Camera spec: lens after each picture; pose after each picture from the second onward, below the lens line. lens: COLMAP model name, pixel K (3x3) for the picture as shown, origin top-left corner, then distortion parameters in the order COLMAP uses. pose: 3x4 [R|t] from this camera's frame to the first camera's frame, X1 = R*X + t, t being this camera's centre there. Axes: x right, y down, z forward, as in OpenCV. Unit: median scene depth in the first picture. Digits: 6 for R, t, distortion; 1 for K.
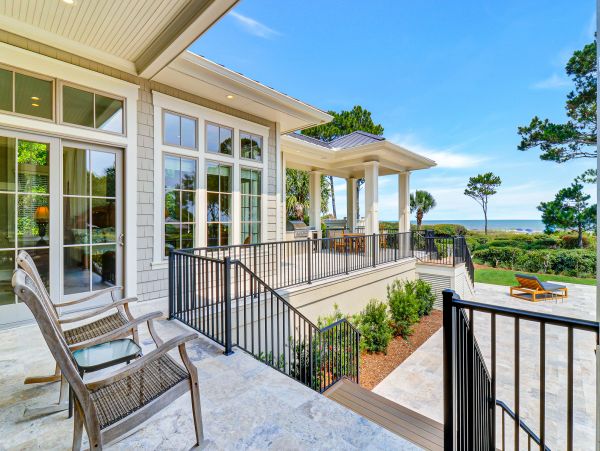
lens RADIAL K [[276.0, 0, 300.0], [0, 276.0, 225.5], [0, 0, 1]] dist [0.025706, -0.020432]
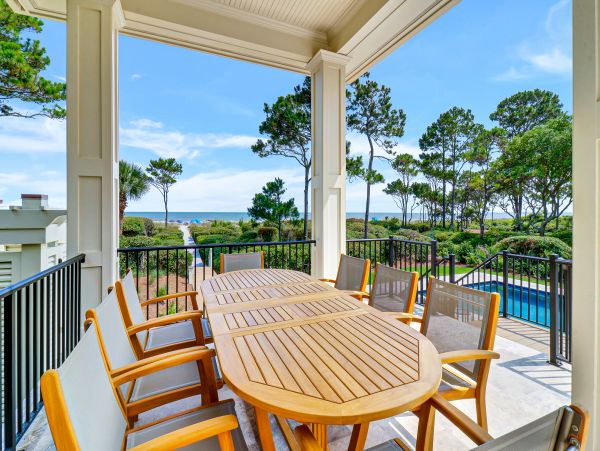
lens RADIAL K [[283.1, 0, 300.0], [0, 283.1, 225.5], [0, 0, 1]] dist [-0.004849, -0.010456]
pose [[0.402882, -0.031209, 0.914720, 0.018922], [0.004255, 0.999472, 0.032227, -0.003792], [-0.915242, -0.009091, 0.402802, 0.455530]]
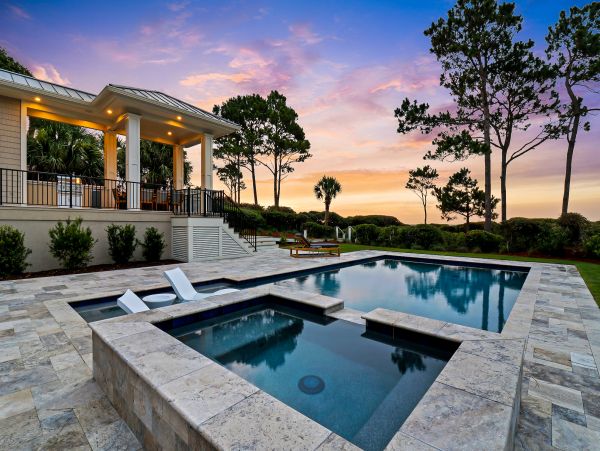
lens RADIAL K [[283.1, 0, 300.0], [0, 283.1, 225.5], [0, 0, 1]] dist [-0.004849, -0.010456]
pose [[0.999432, 0.015367, 0.029991, 0.350554], [-0.015217, 0.999871, -0.005203, 0.068004], [-0.030067, 0.004744, 0.999537, -0.010617]]
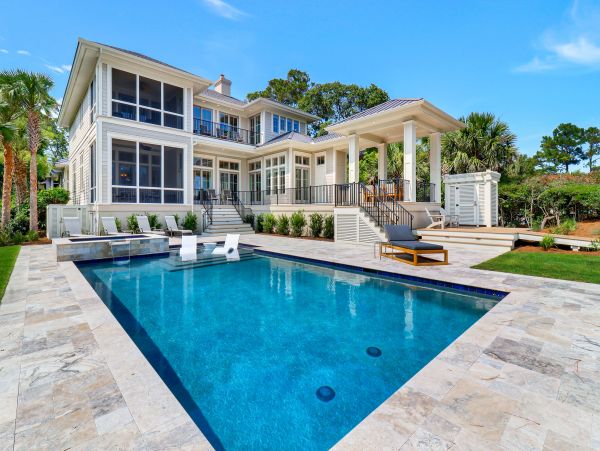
lens RADIAL K [[276.5, 0, 301.1], [0, 276.5, 223.0], [0, 0, 1]] dist [-0.000371, -0.010673]
pose [[-0.046261, 0.053649, -0.997488, 0.693921], [-0.017732, 0.998355, 0.054518, 0.059489], [0.998772, 0.020209, -0.045234, 0.338700]]
